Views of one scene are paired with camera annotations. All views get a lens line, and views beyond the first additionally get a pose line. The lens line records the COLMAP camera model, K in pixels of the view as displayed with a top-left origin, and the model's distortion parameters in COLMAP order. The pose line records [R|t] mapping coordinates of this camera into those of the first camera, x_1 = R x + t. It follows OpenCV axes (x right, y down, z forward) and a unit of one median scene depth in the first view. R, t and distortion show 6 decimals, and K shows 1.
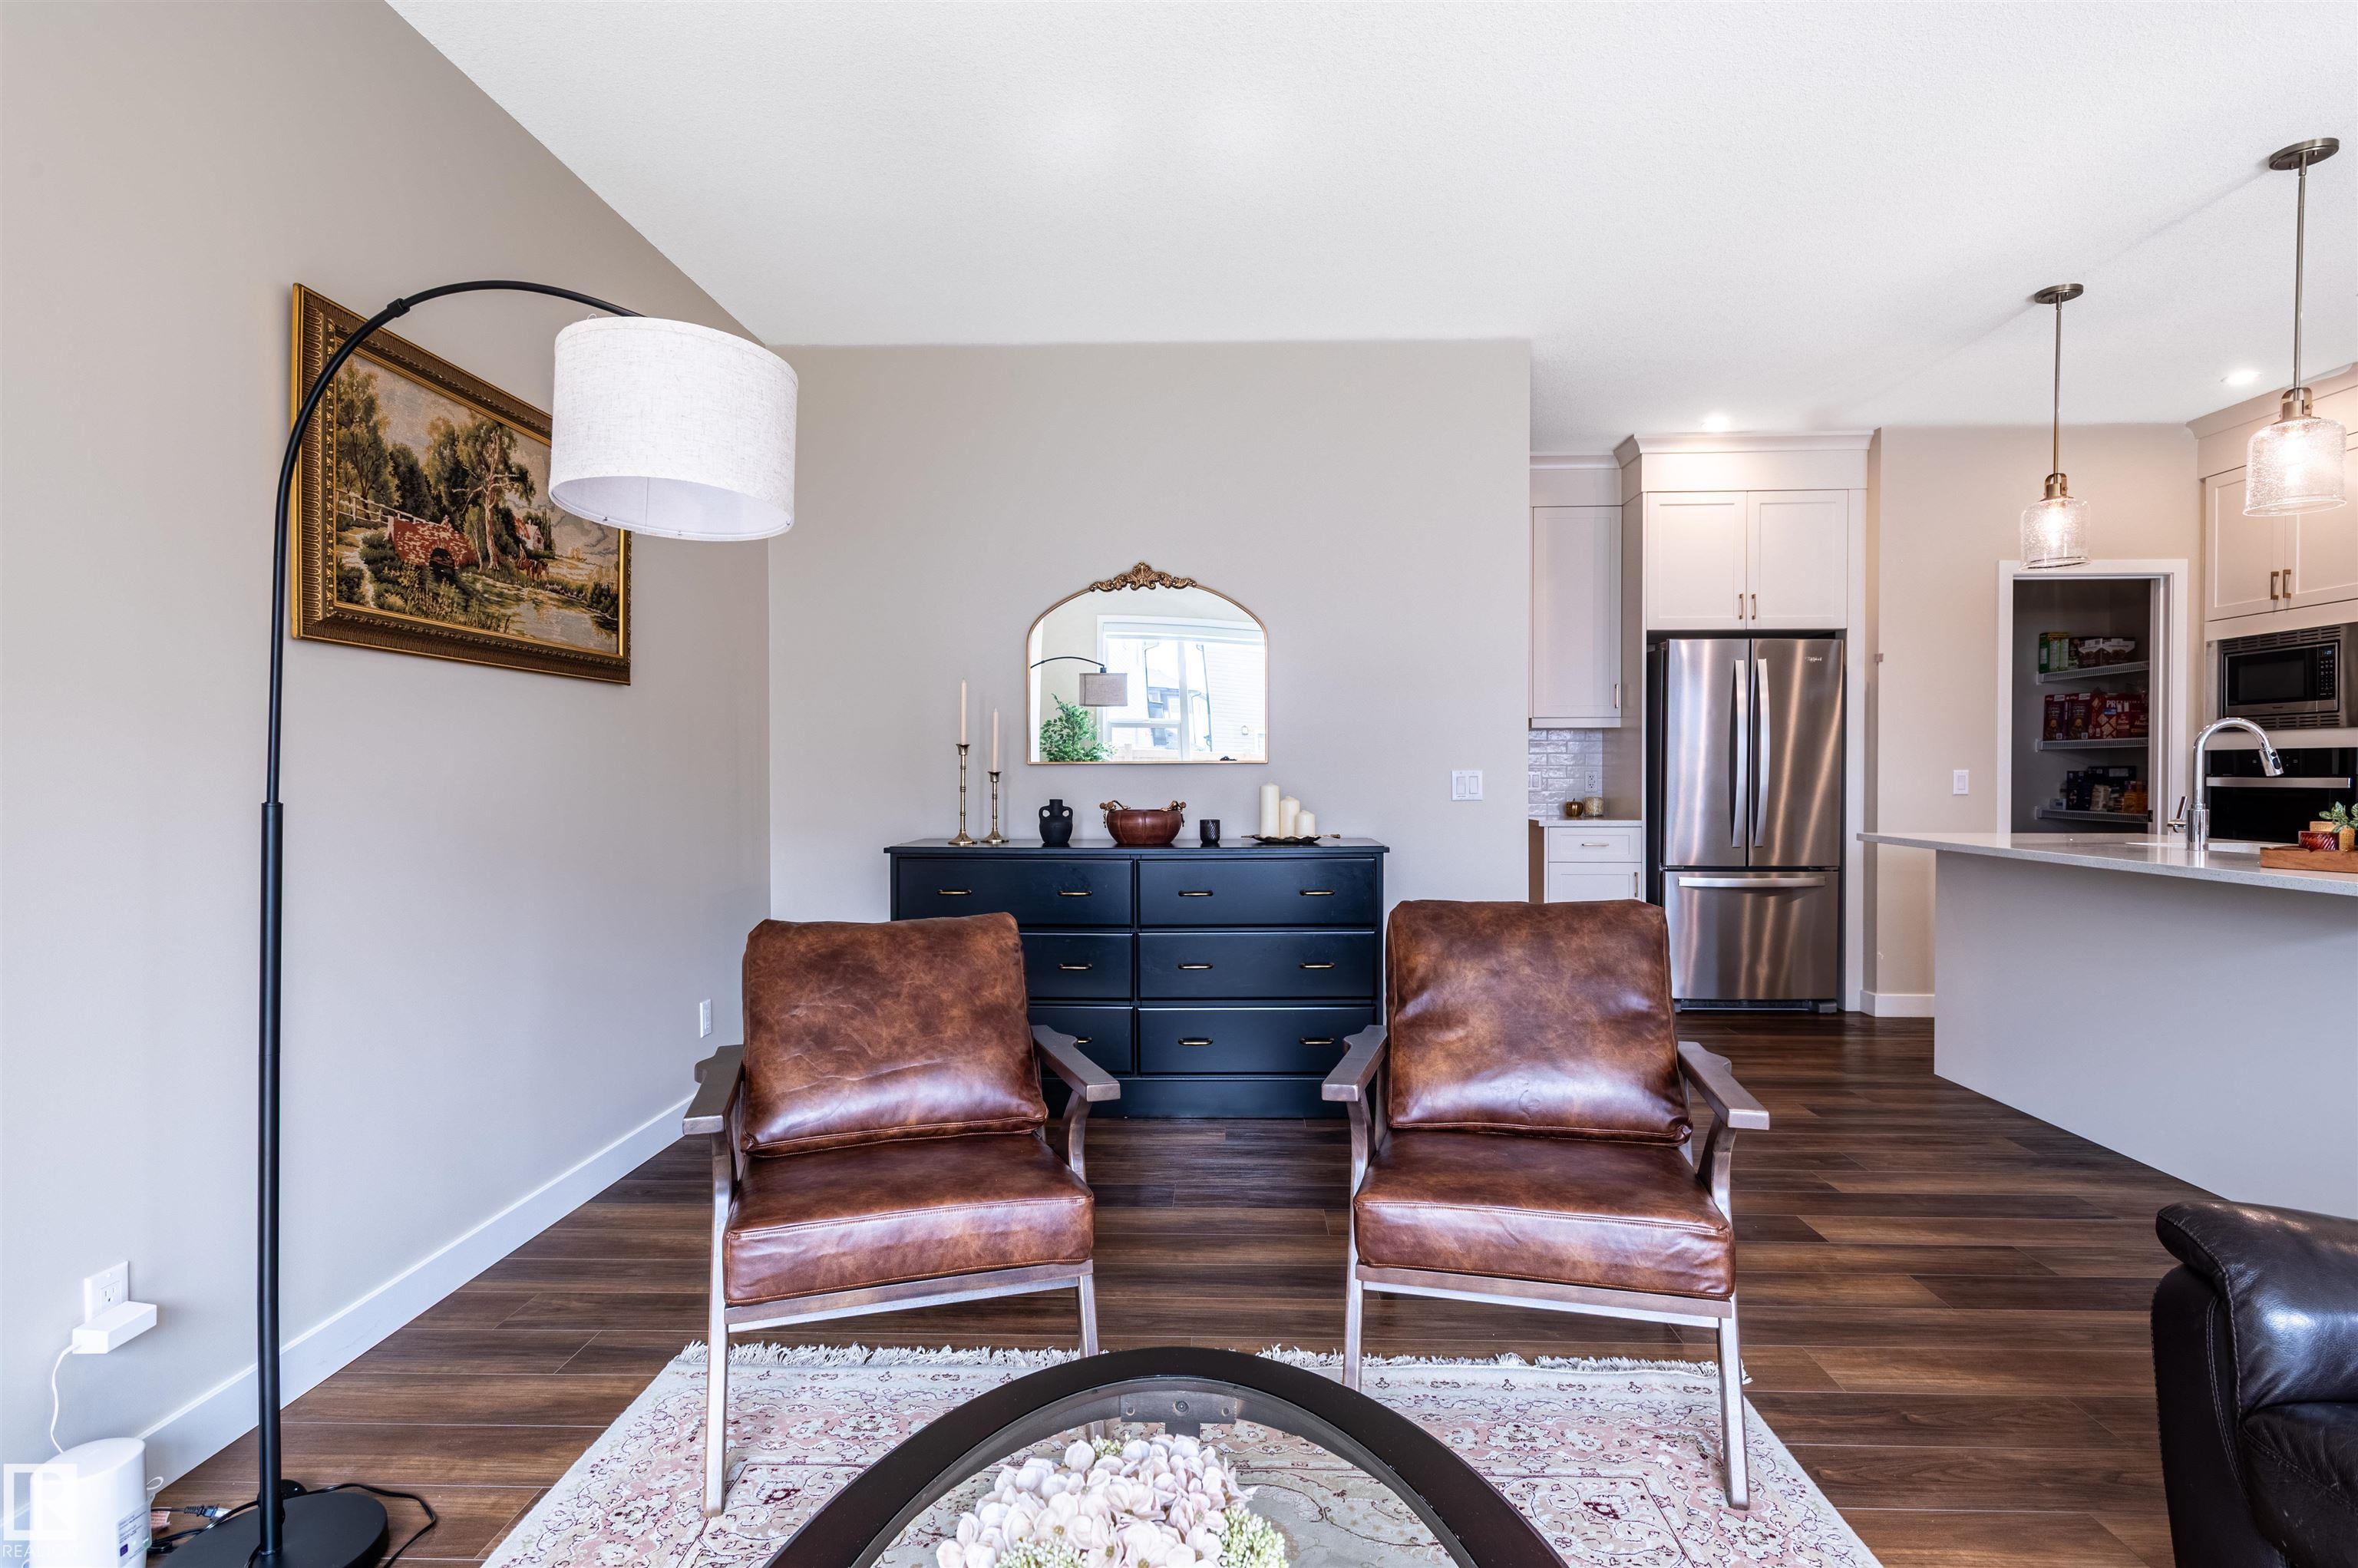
lens RADIAL K [[1199.4, 0, 1195.7], [0, 1199.4, 773.0], [0, 0, 1]] dist [0.003340, -0.000416]
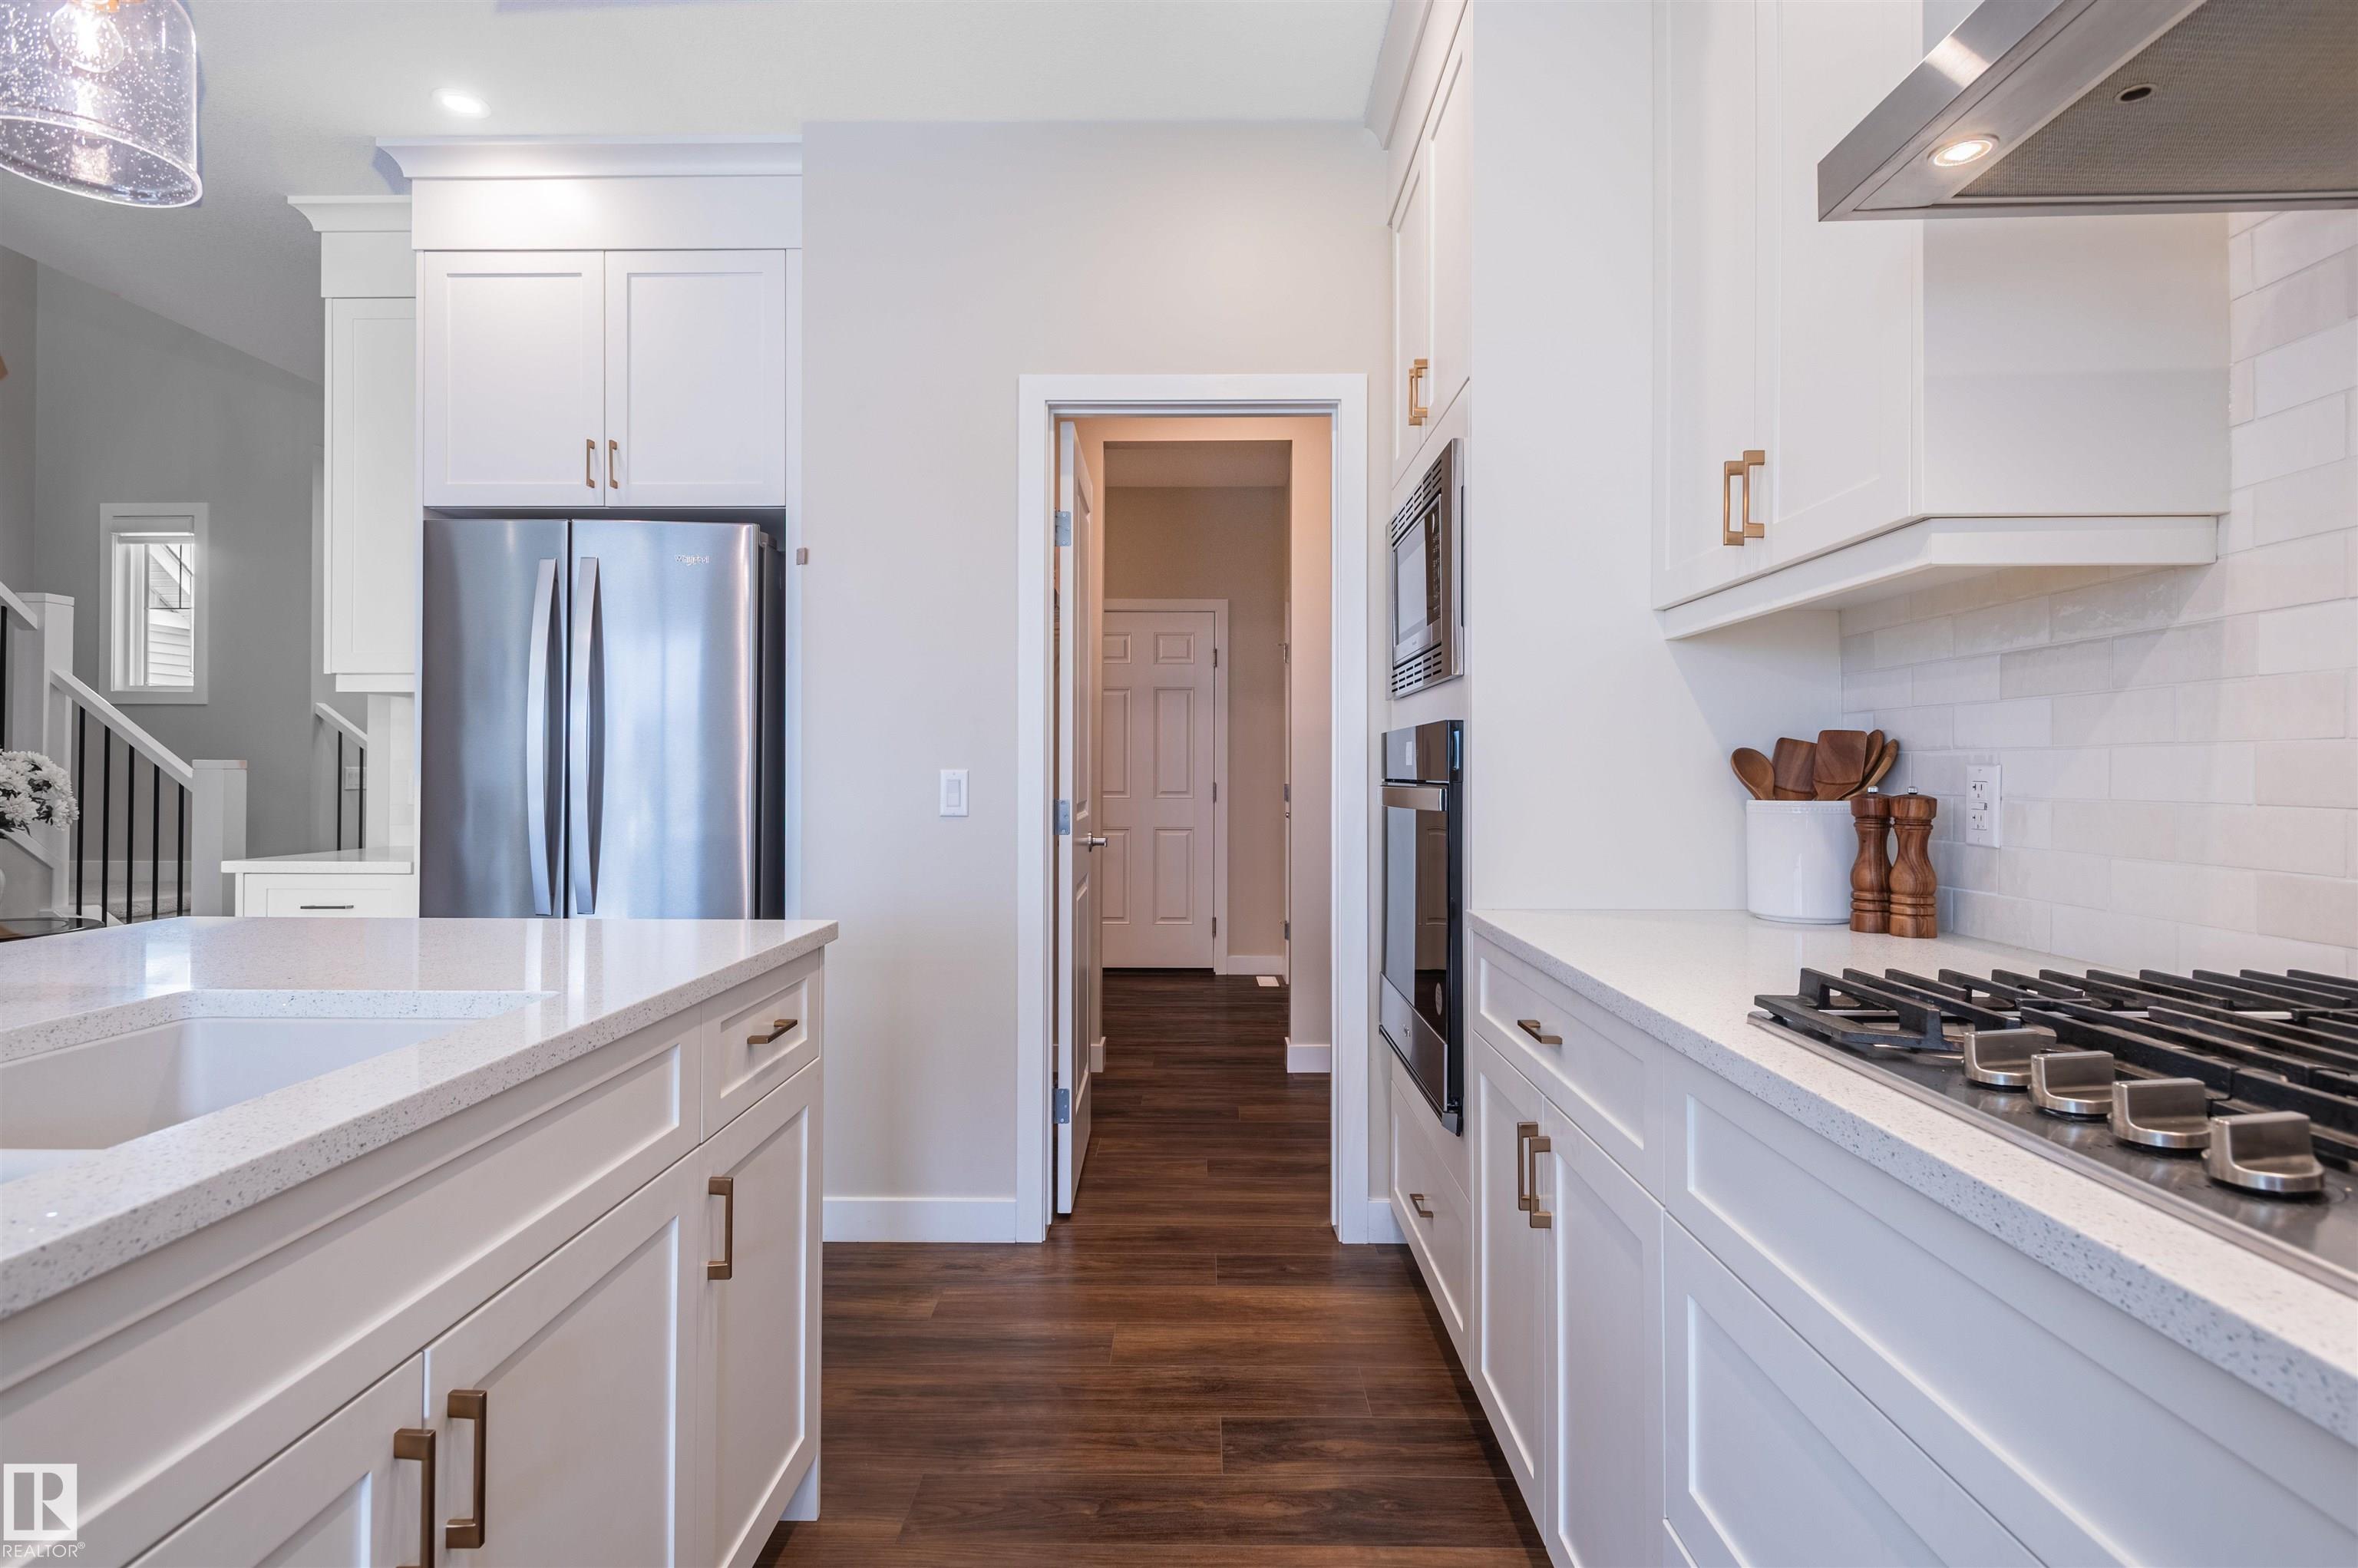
lens RADIAL K [[1199.4, 0, 1195.7], [0, 1199.4, 773.0], [0, 0, 1]] dist [0.003340, -0.000416]
pose [[0.999868, 0.005436, 0.015311, 1.633674], [-0.005390, 0.999981, -0.003031, 0.000056], [-0.015327, 0.002948, 0.999878, 1.045378]]
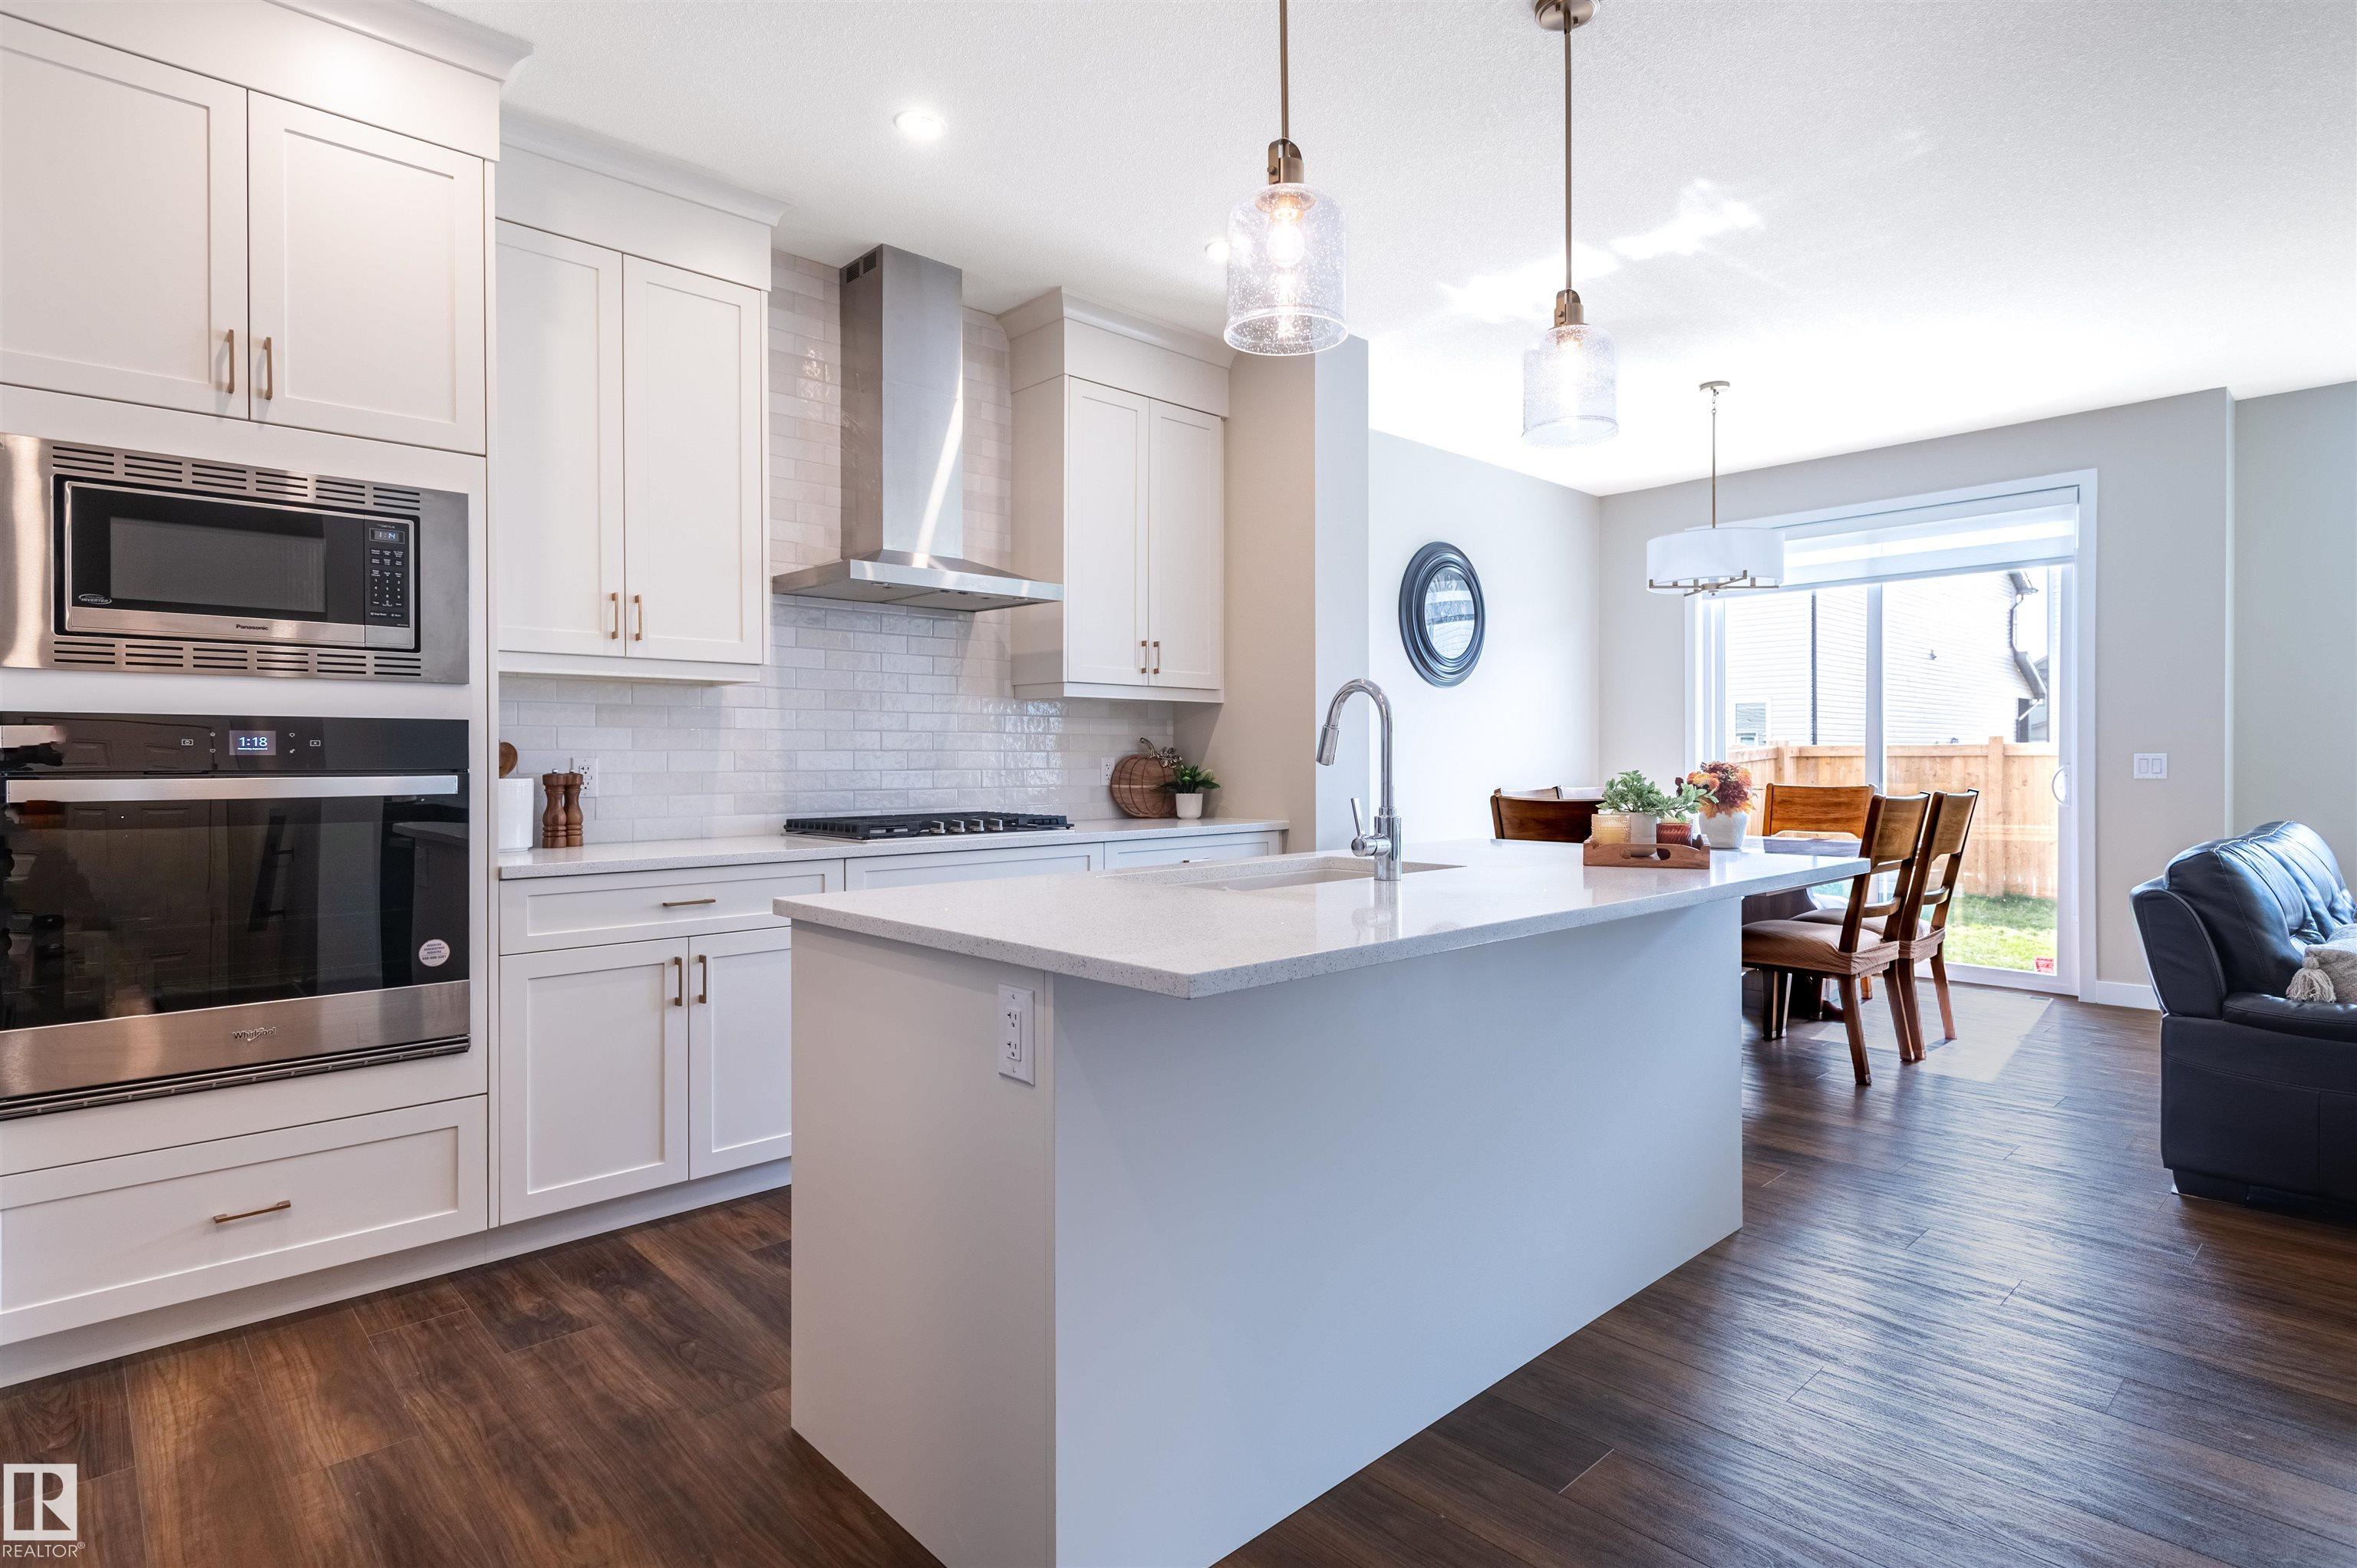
lens RADIAL K [[1198.9, 0, 1195.2], [0, 1198.9, 773.0], [0, 0, 1]] dist [0.003340, -0.000416]
pose [[-0.711023, 0.001771, 0.703167, 0.627862], [0.009574, 0.999929, 0.007163, 0.005590], [-0.703104, 0.011824, -0.710989, 2.189016]]
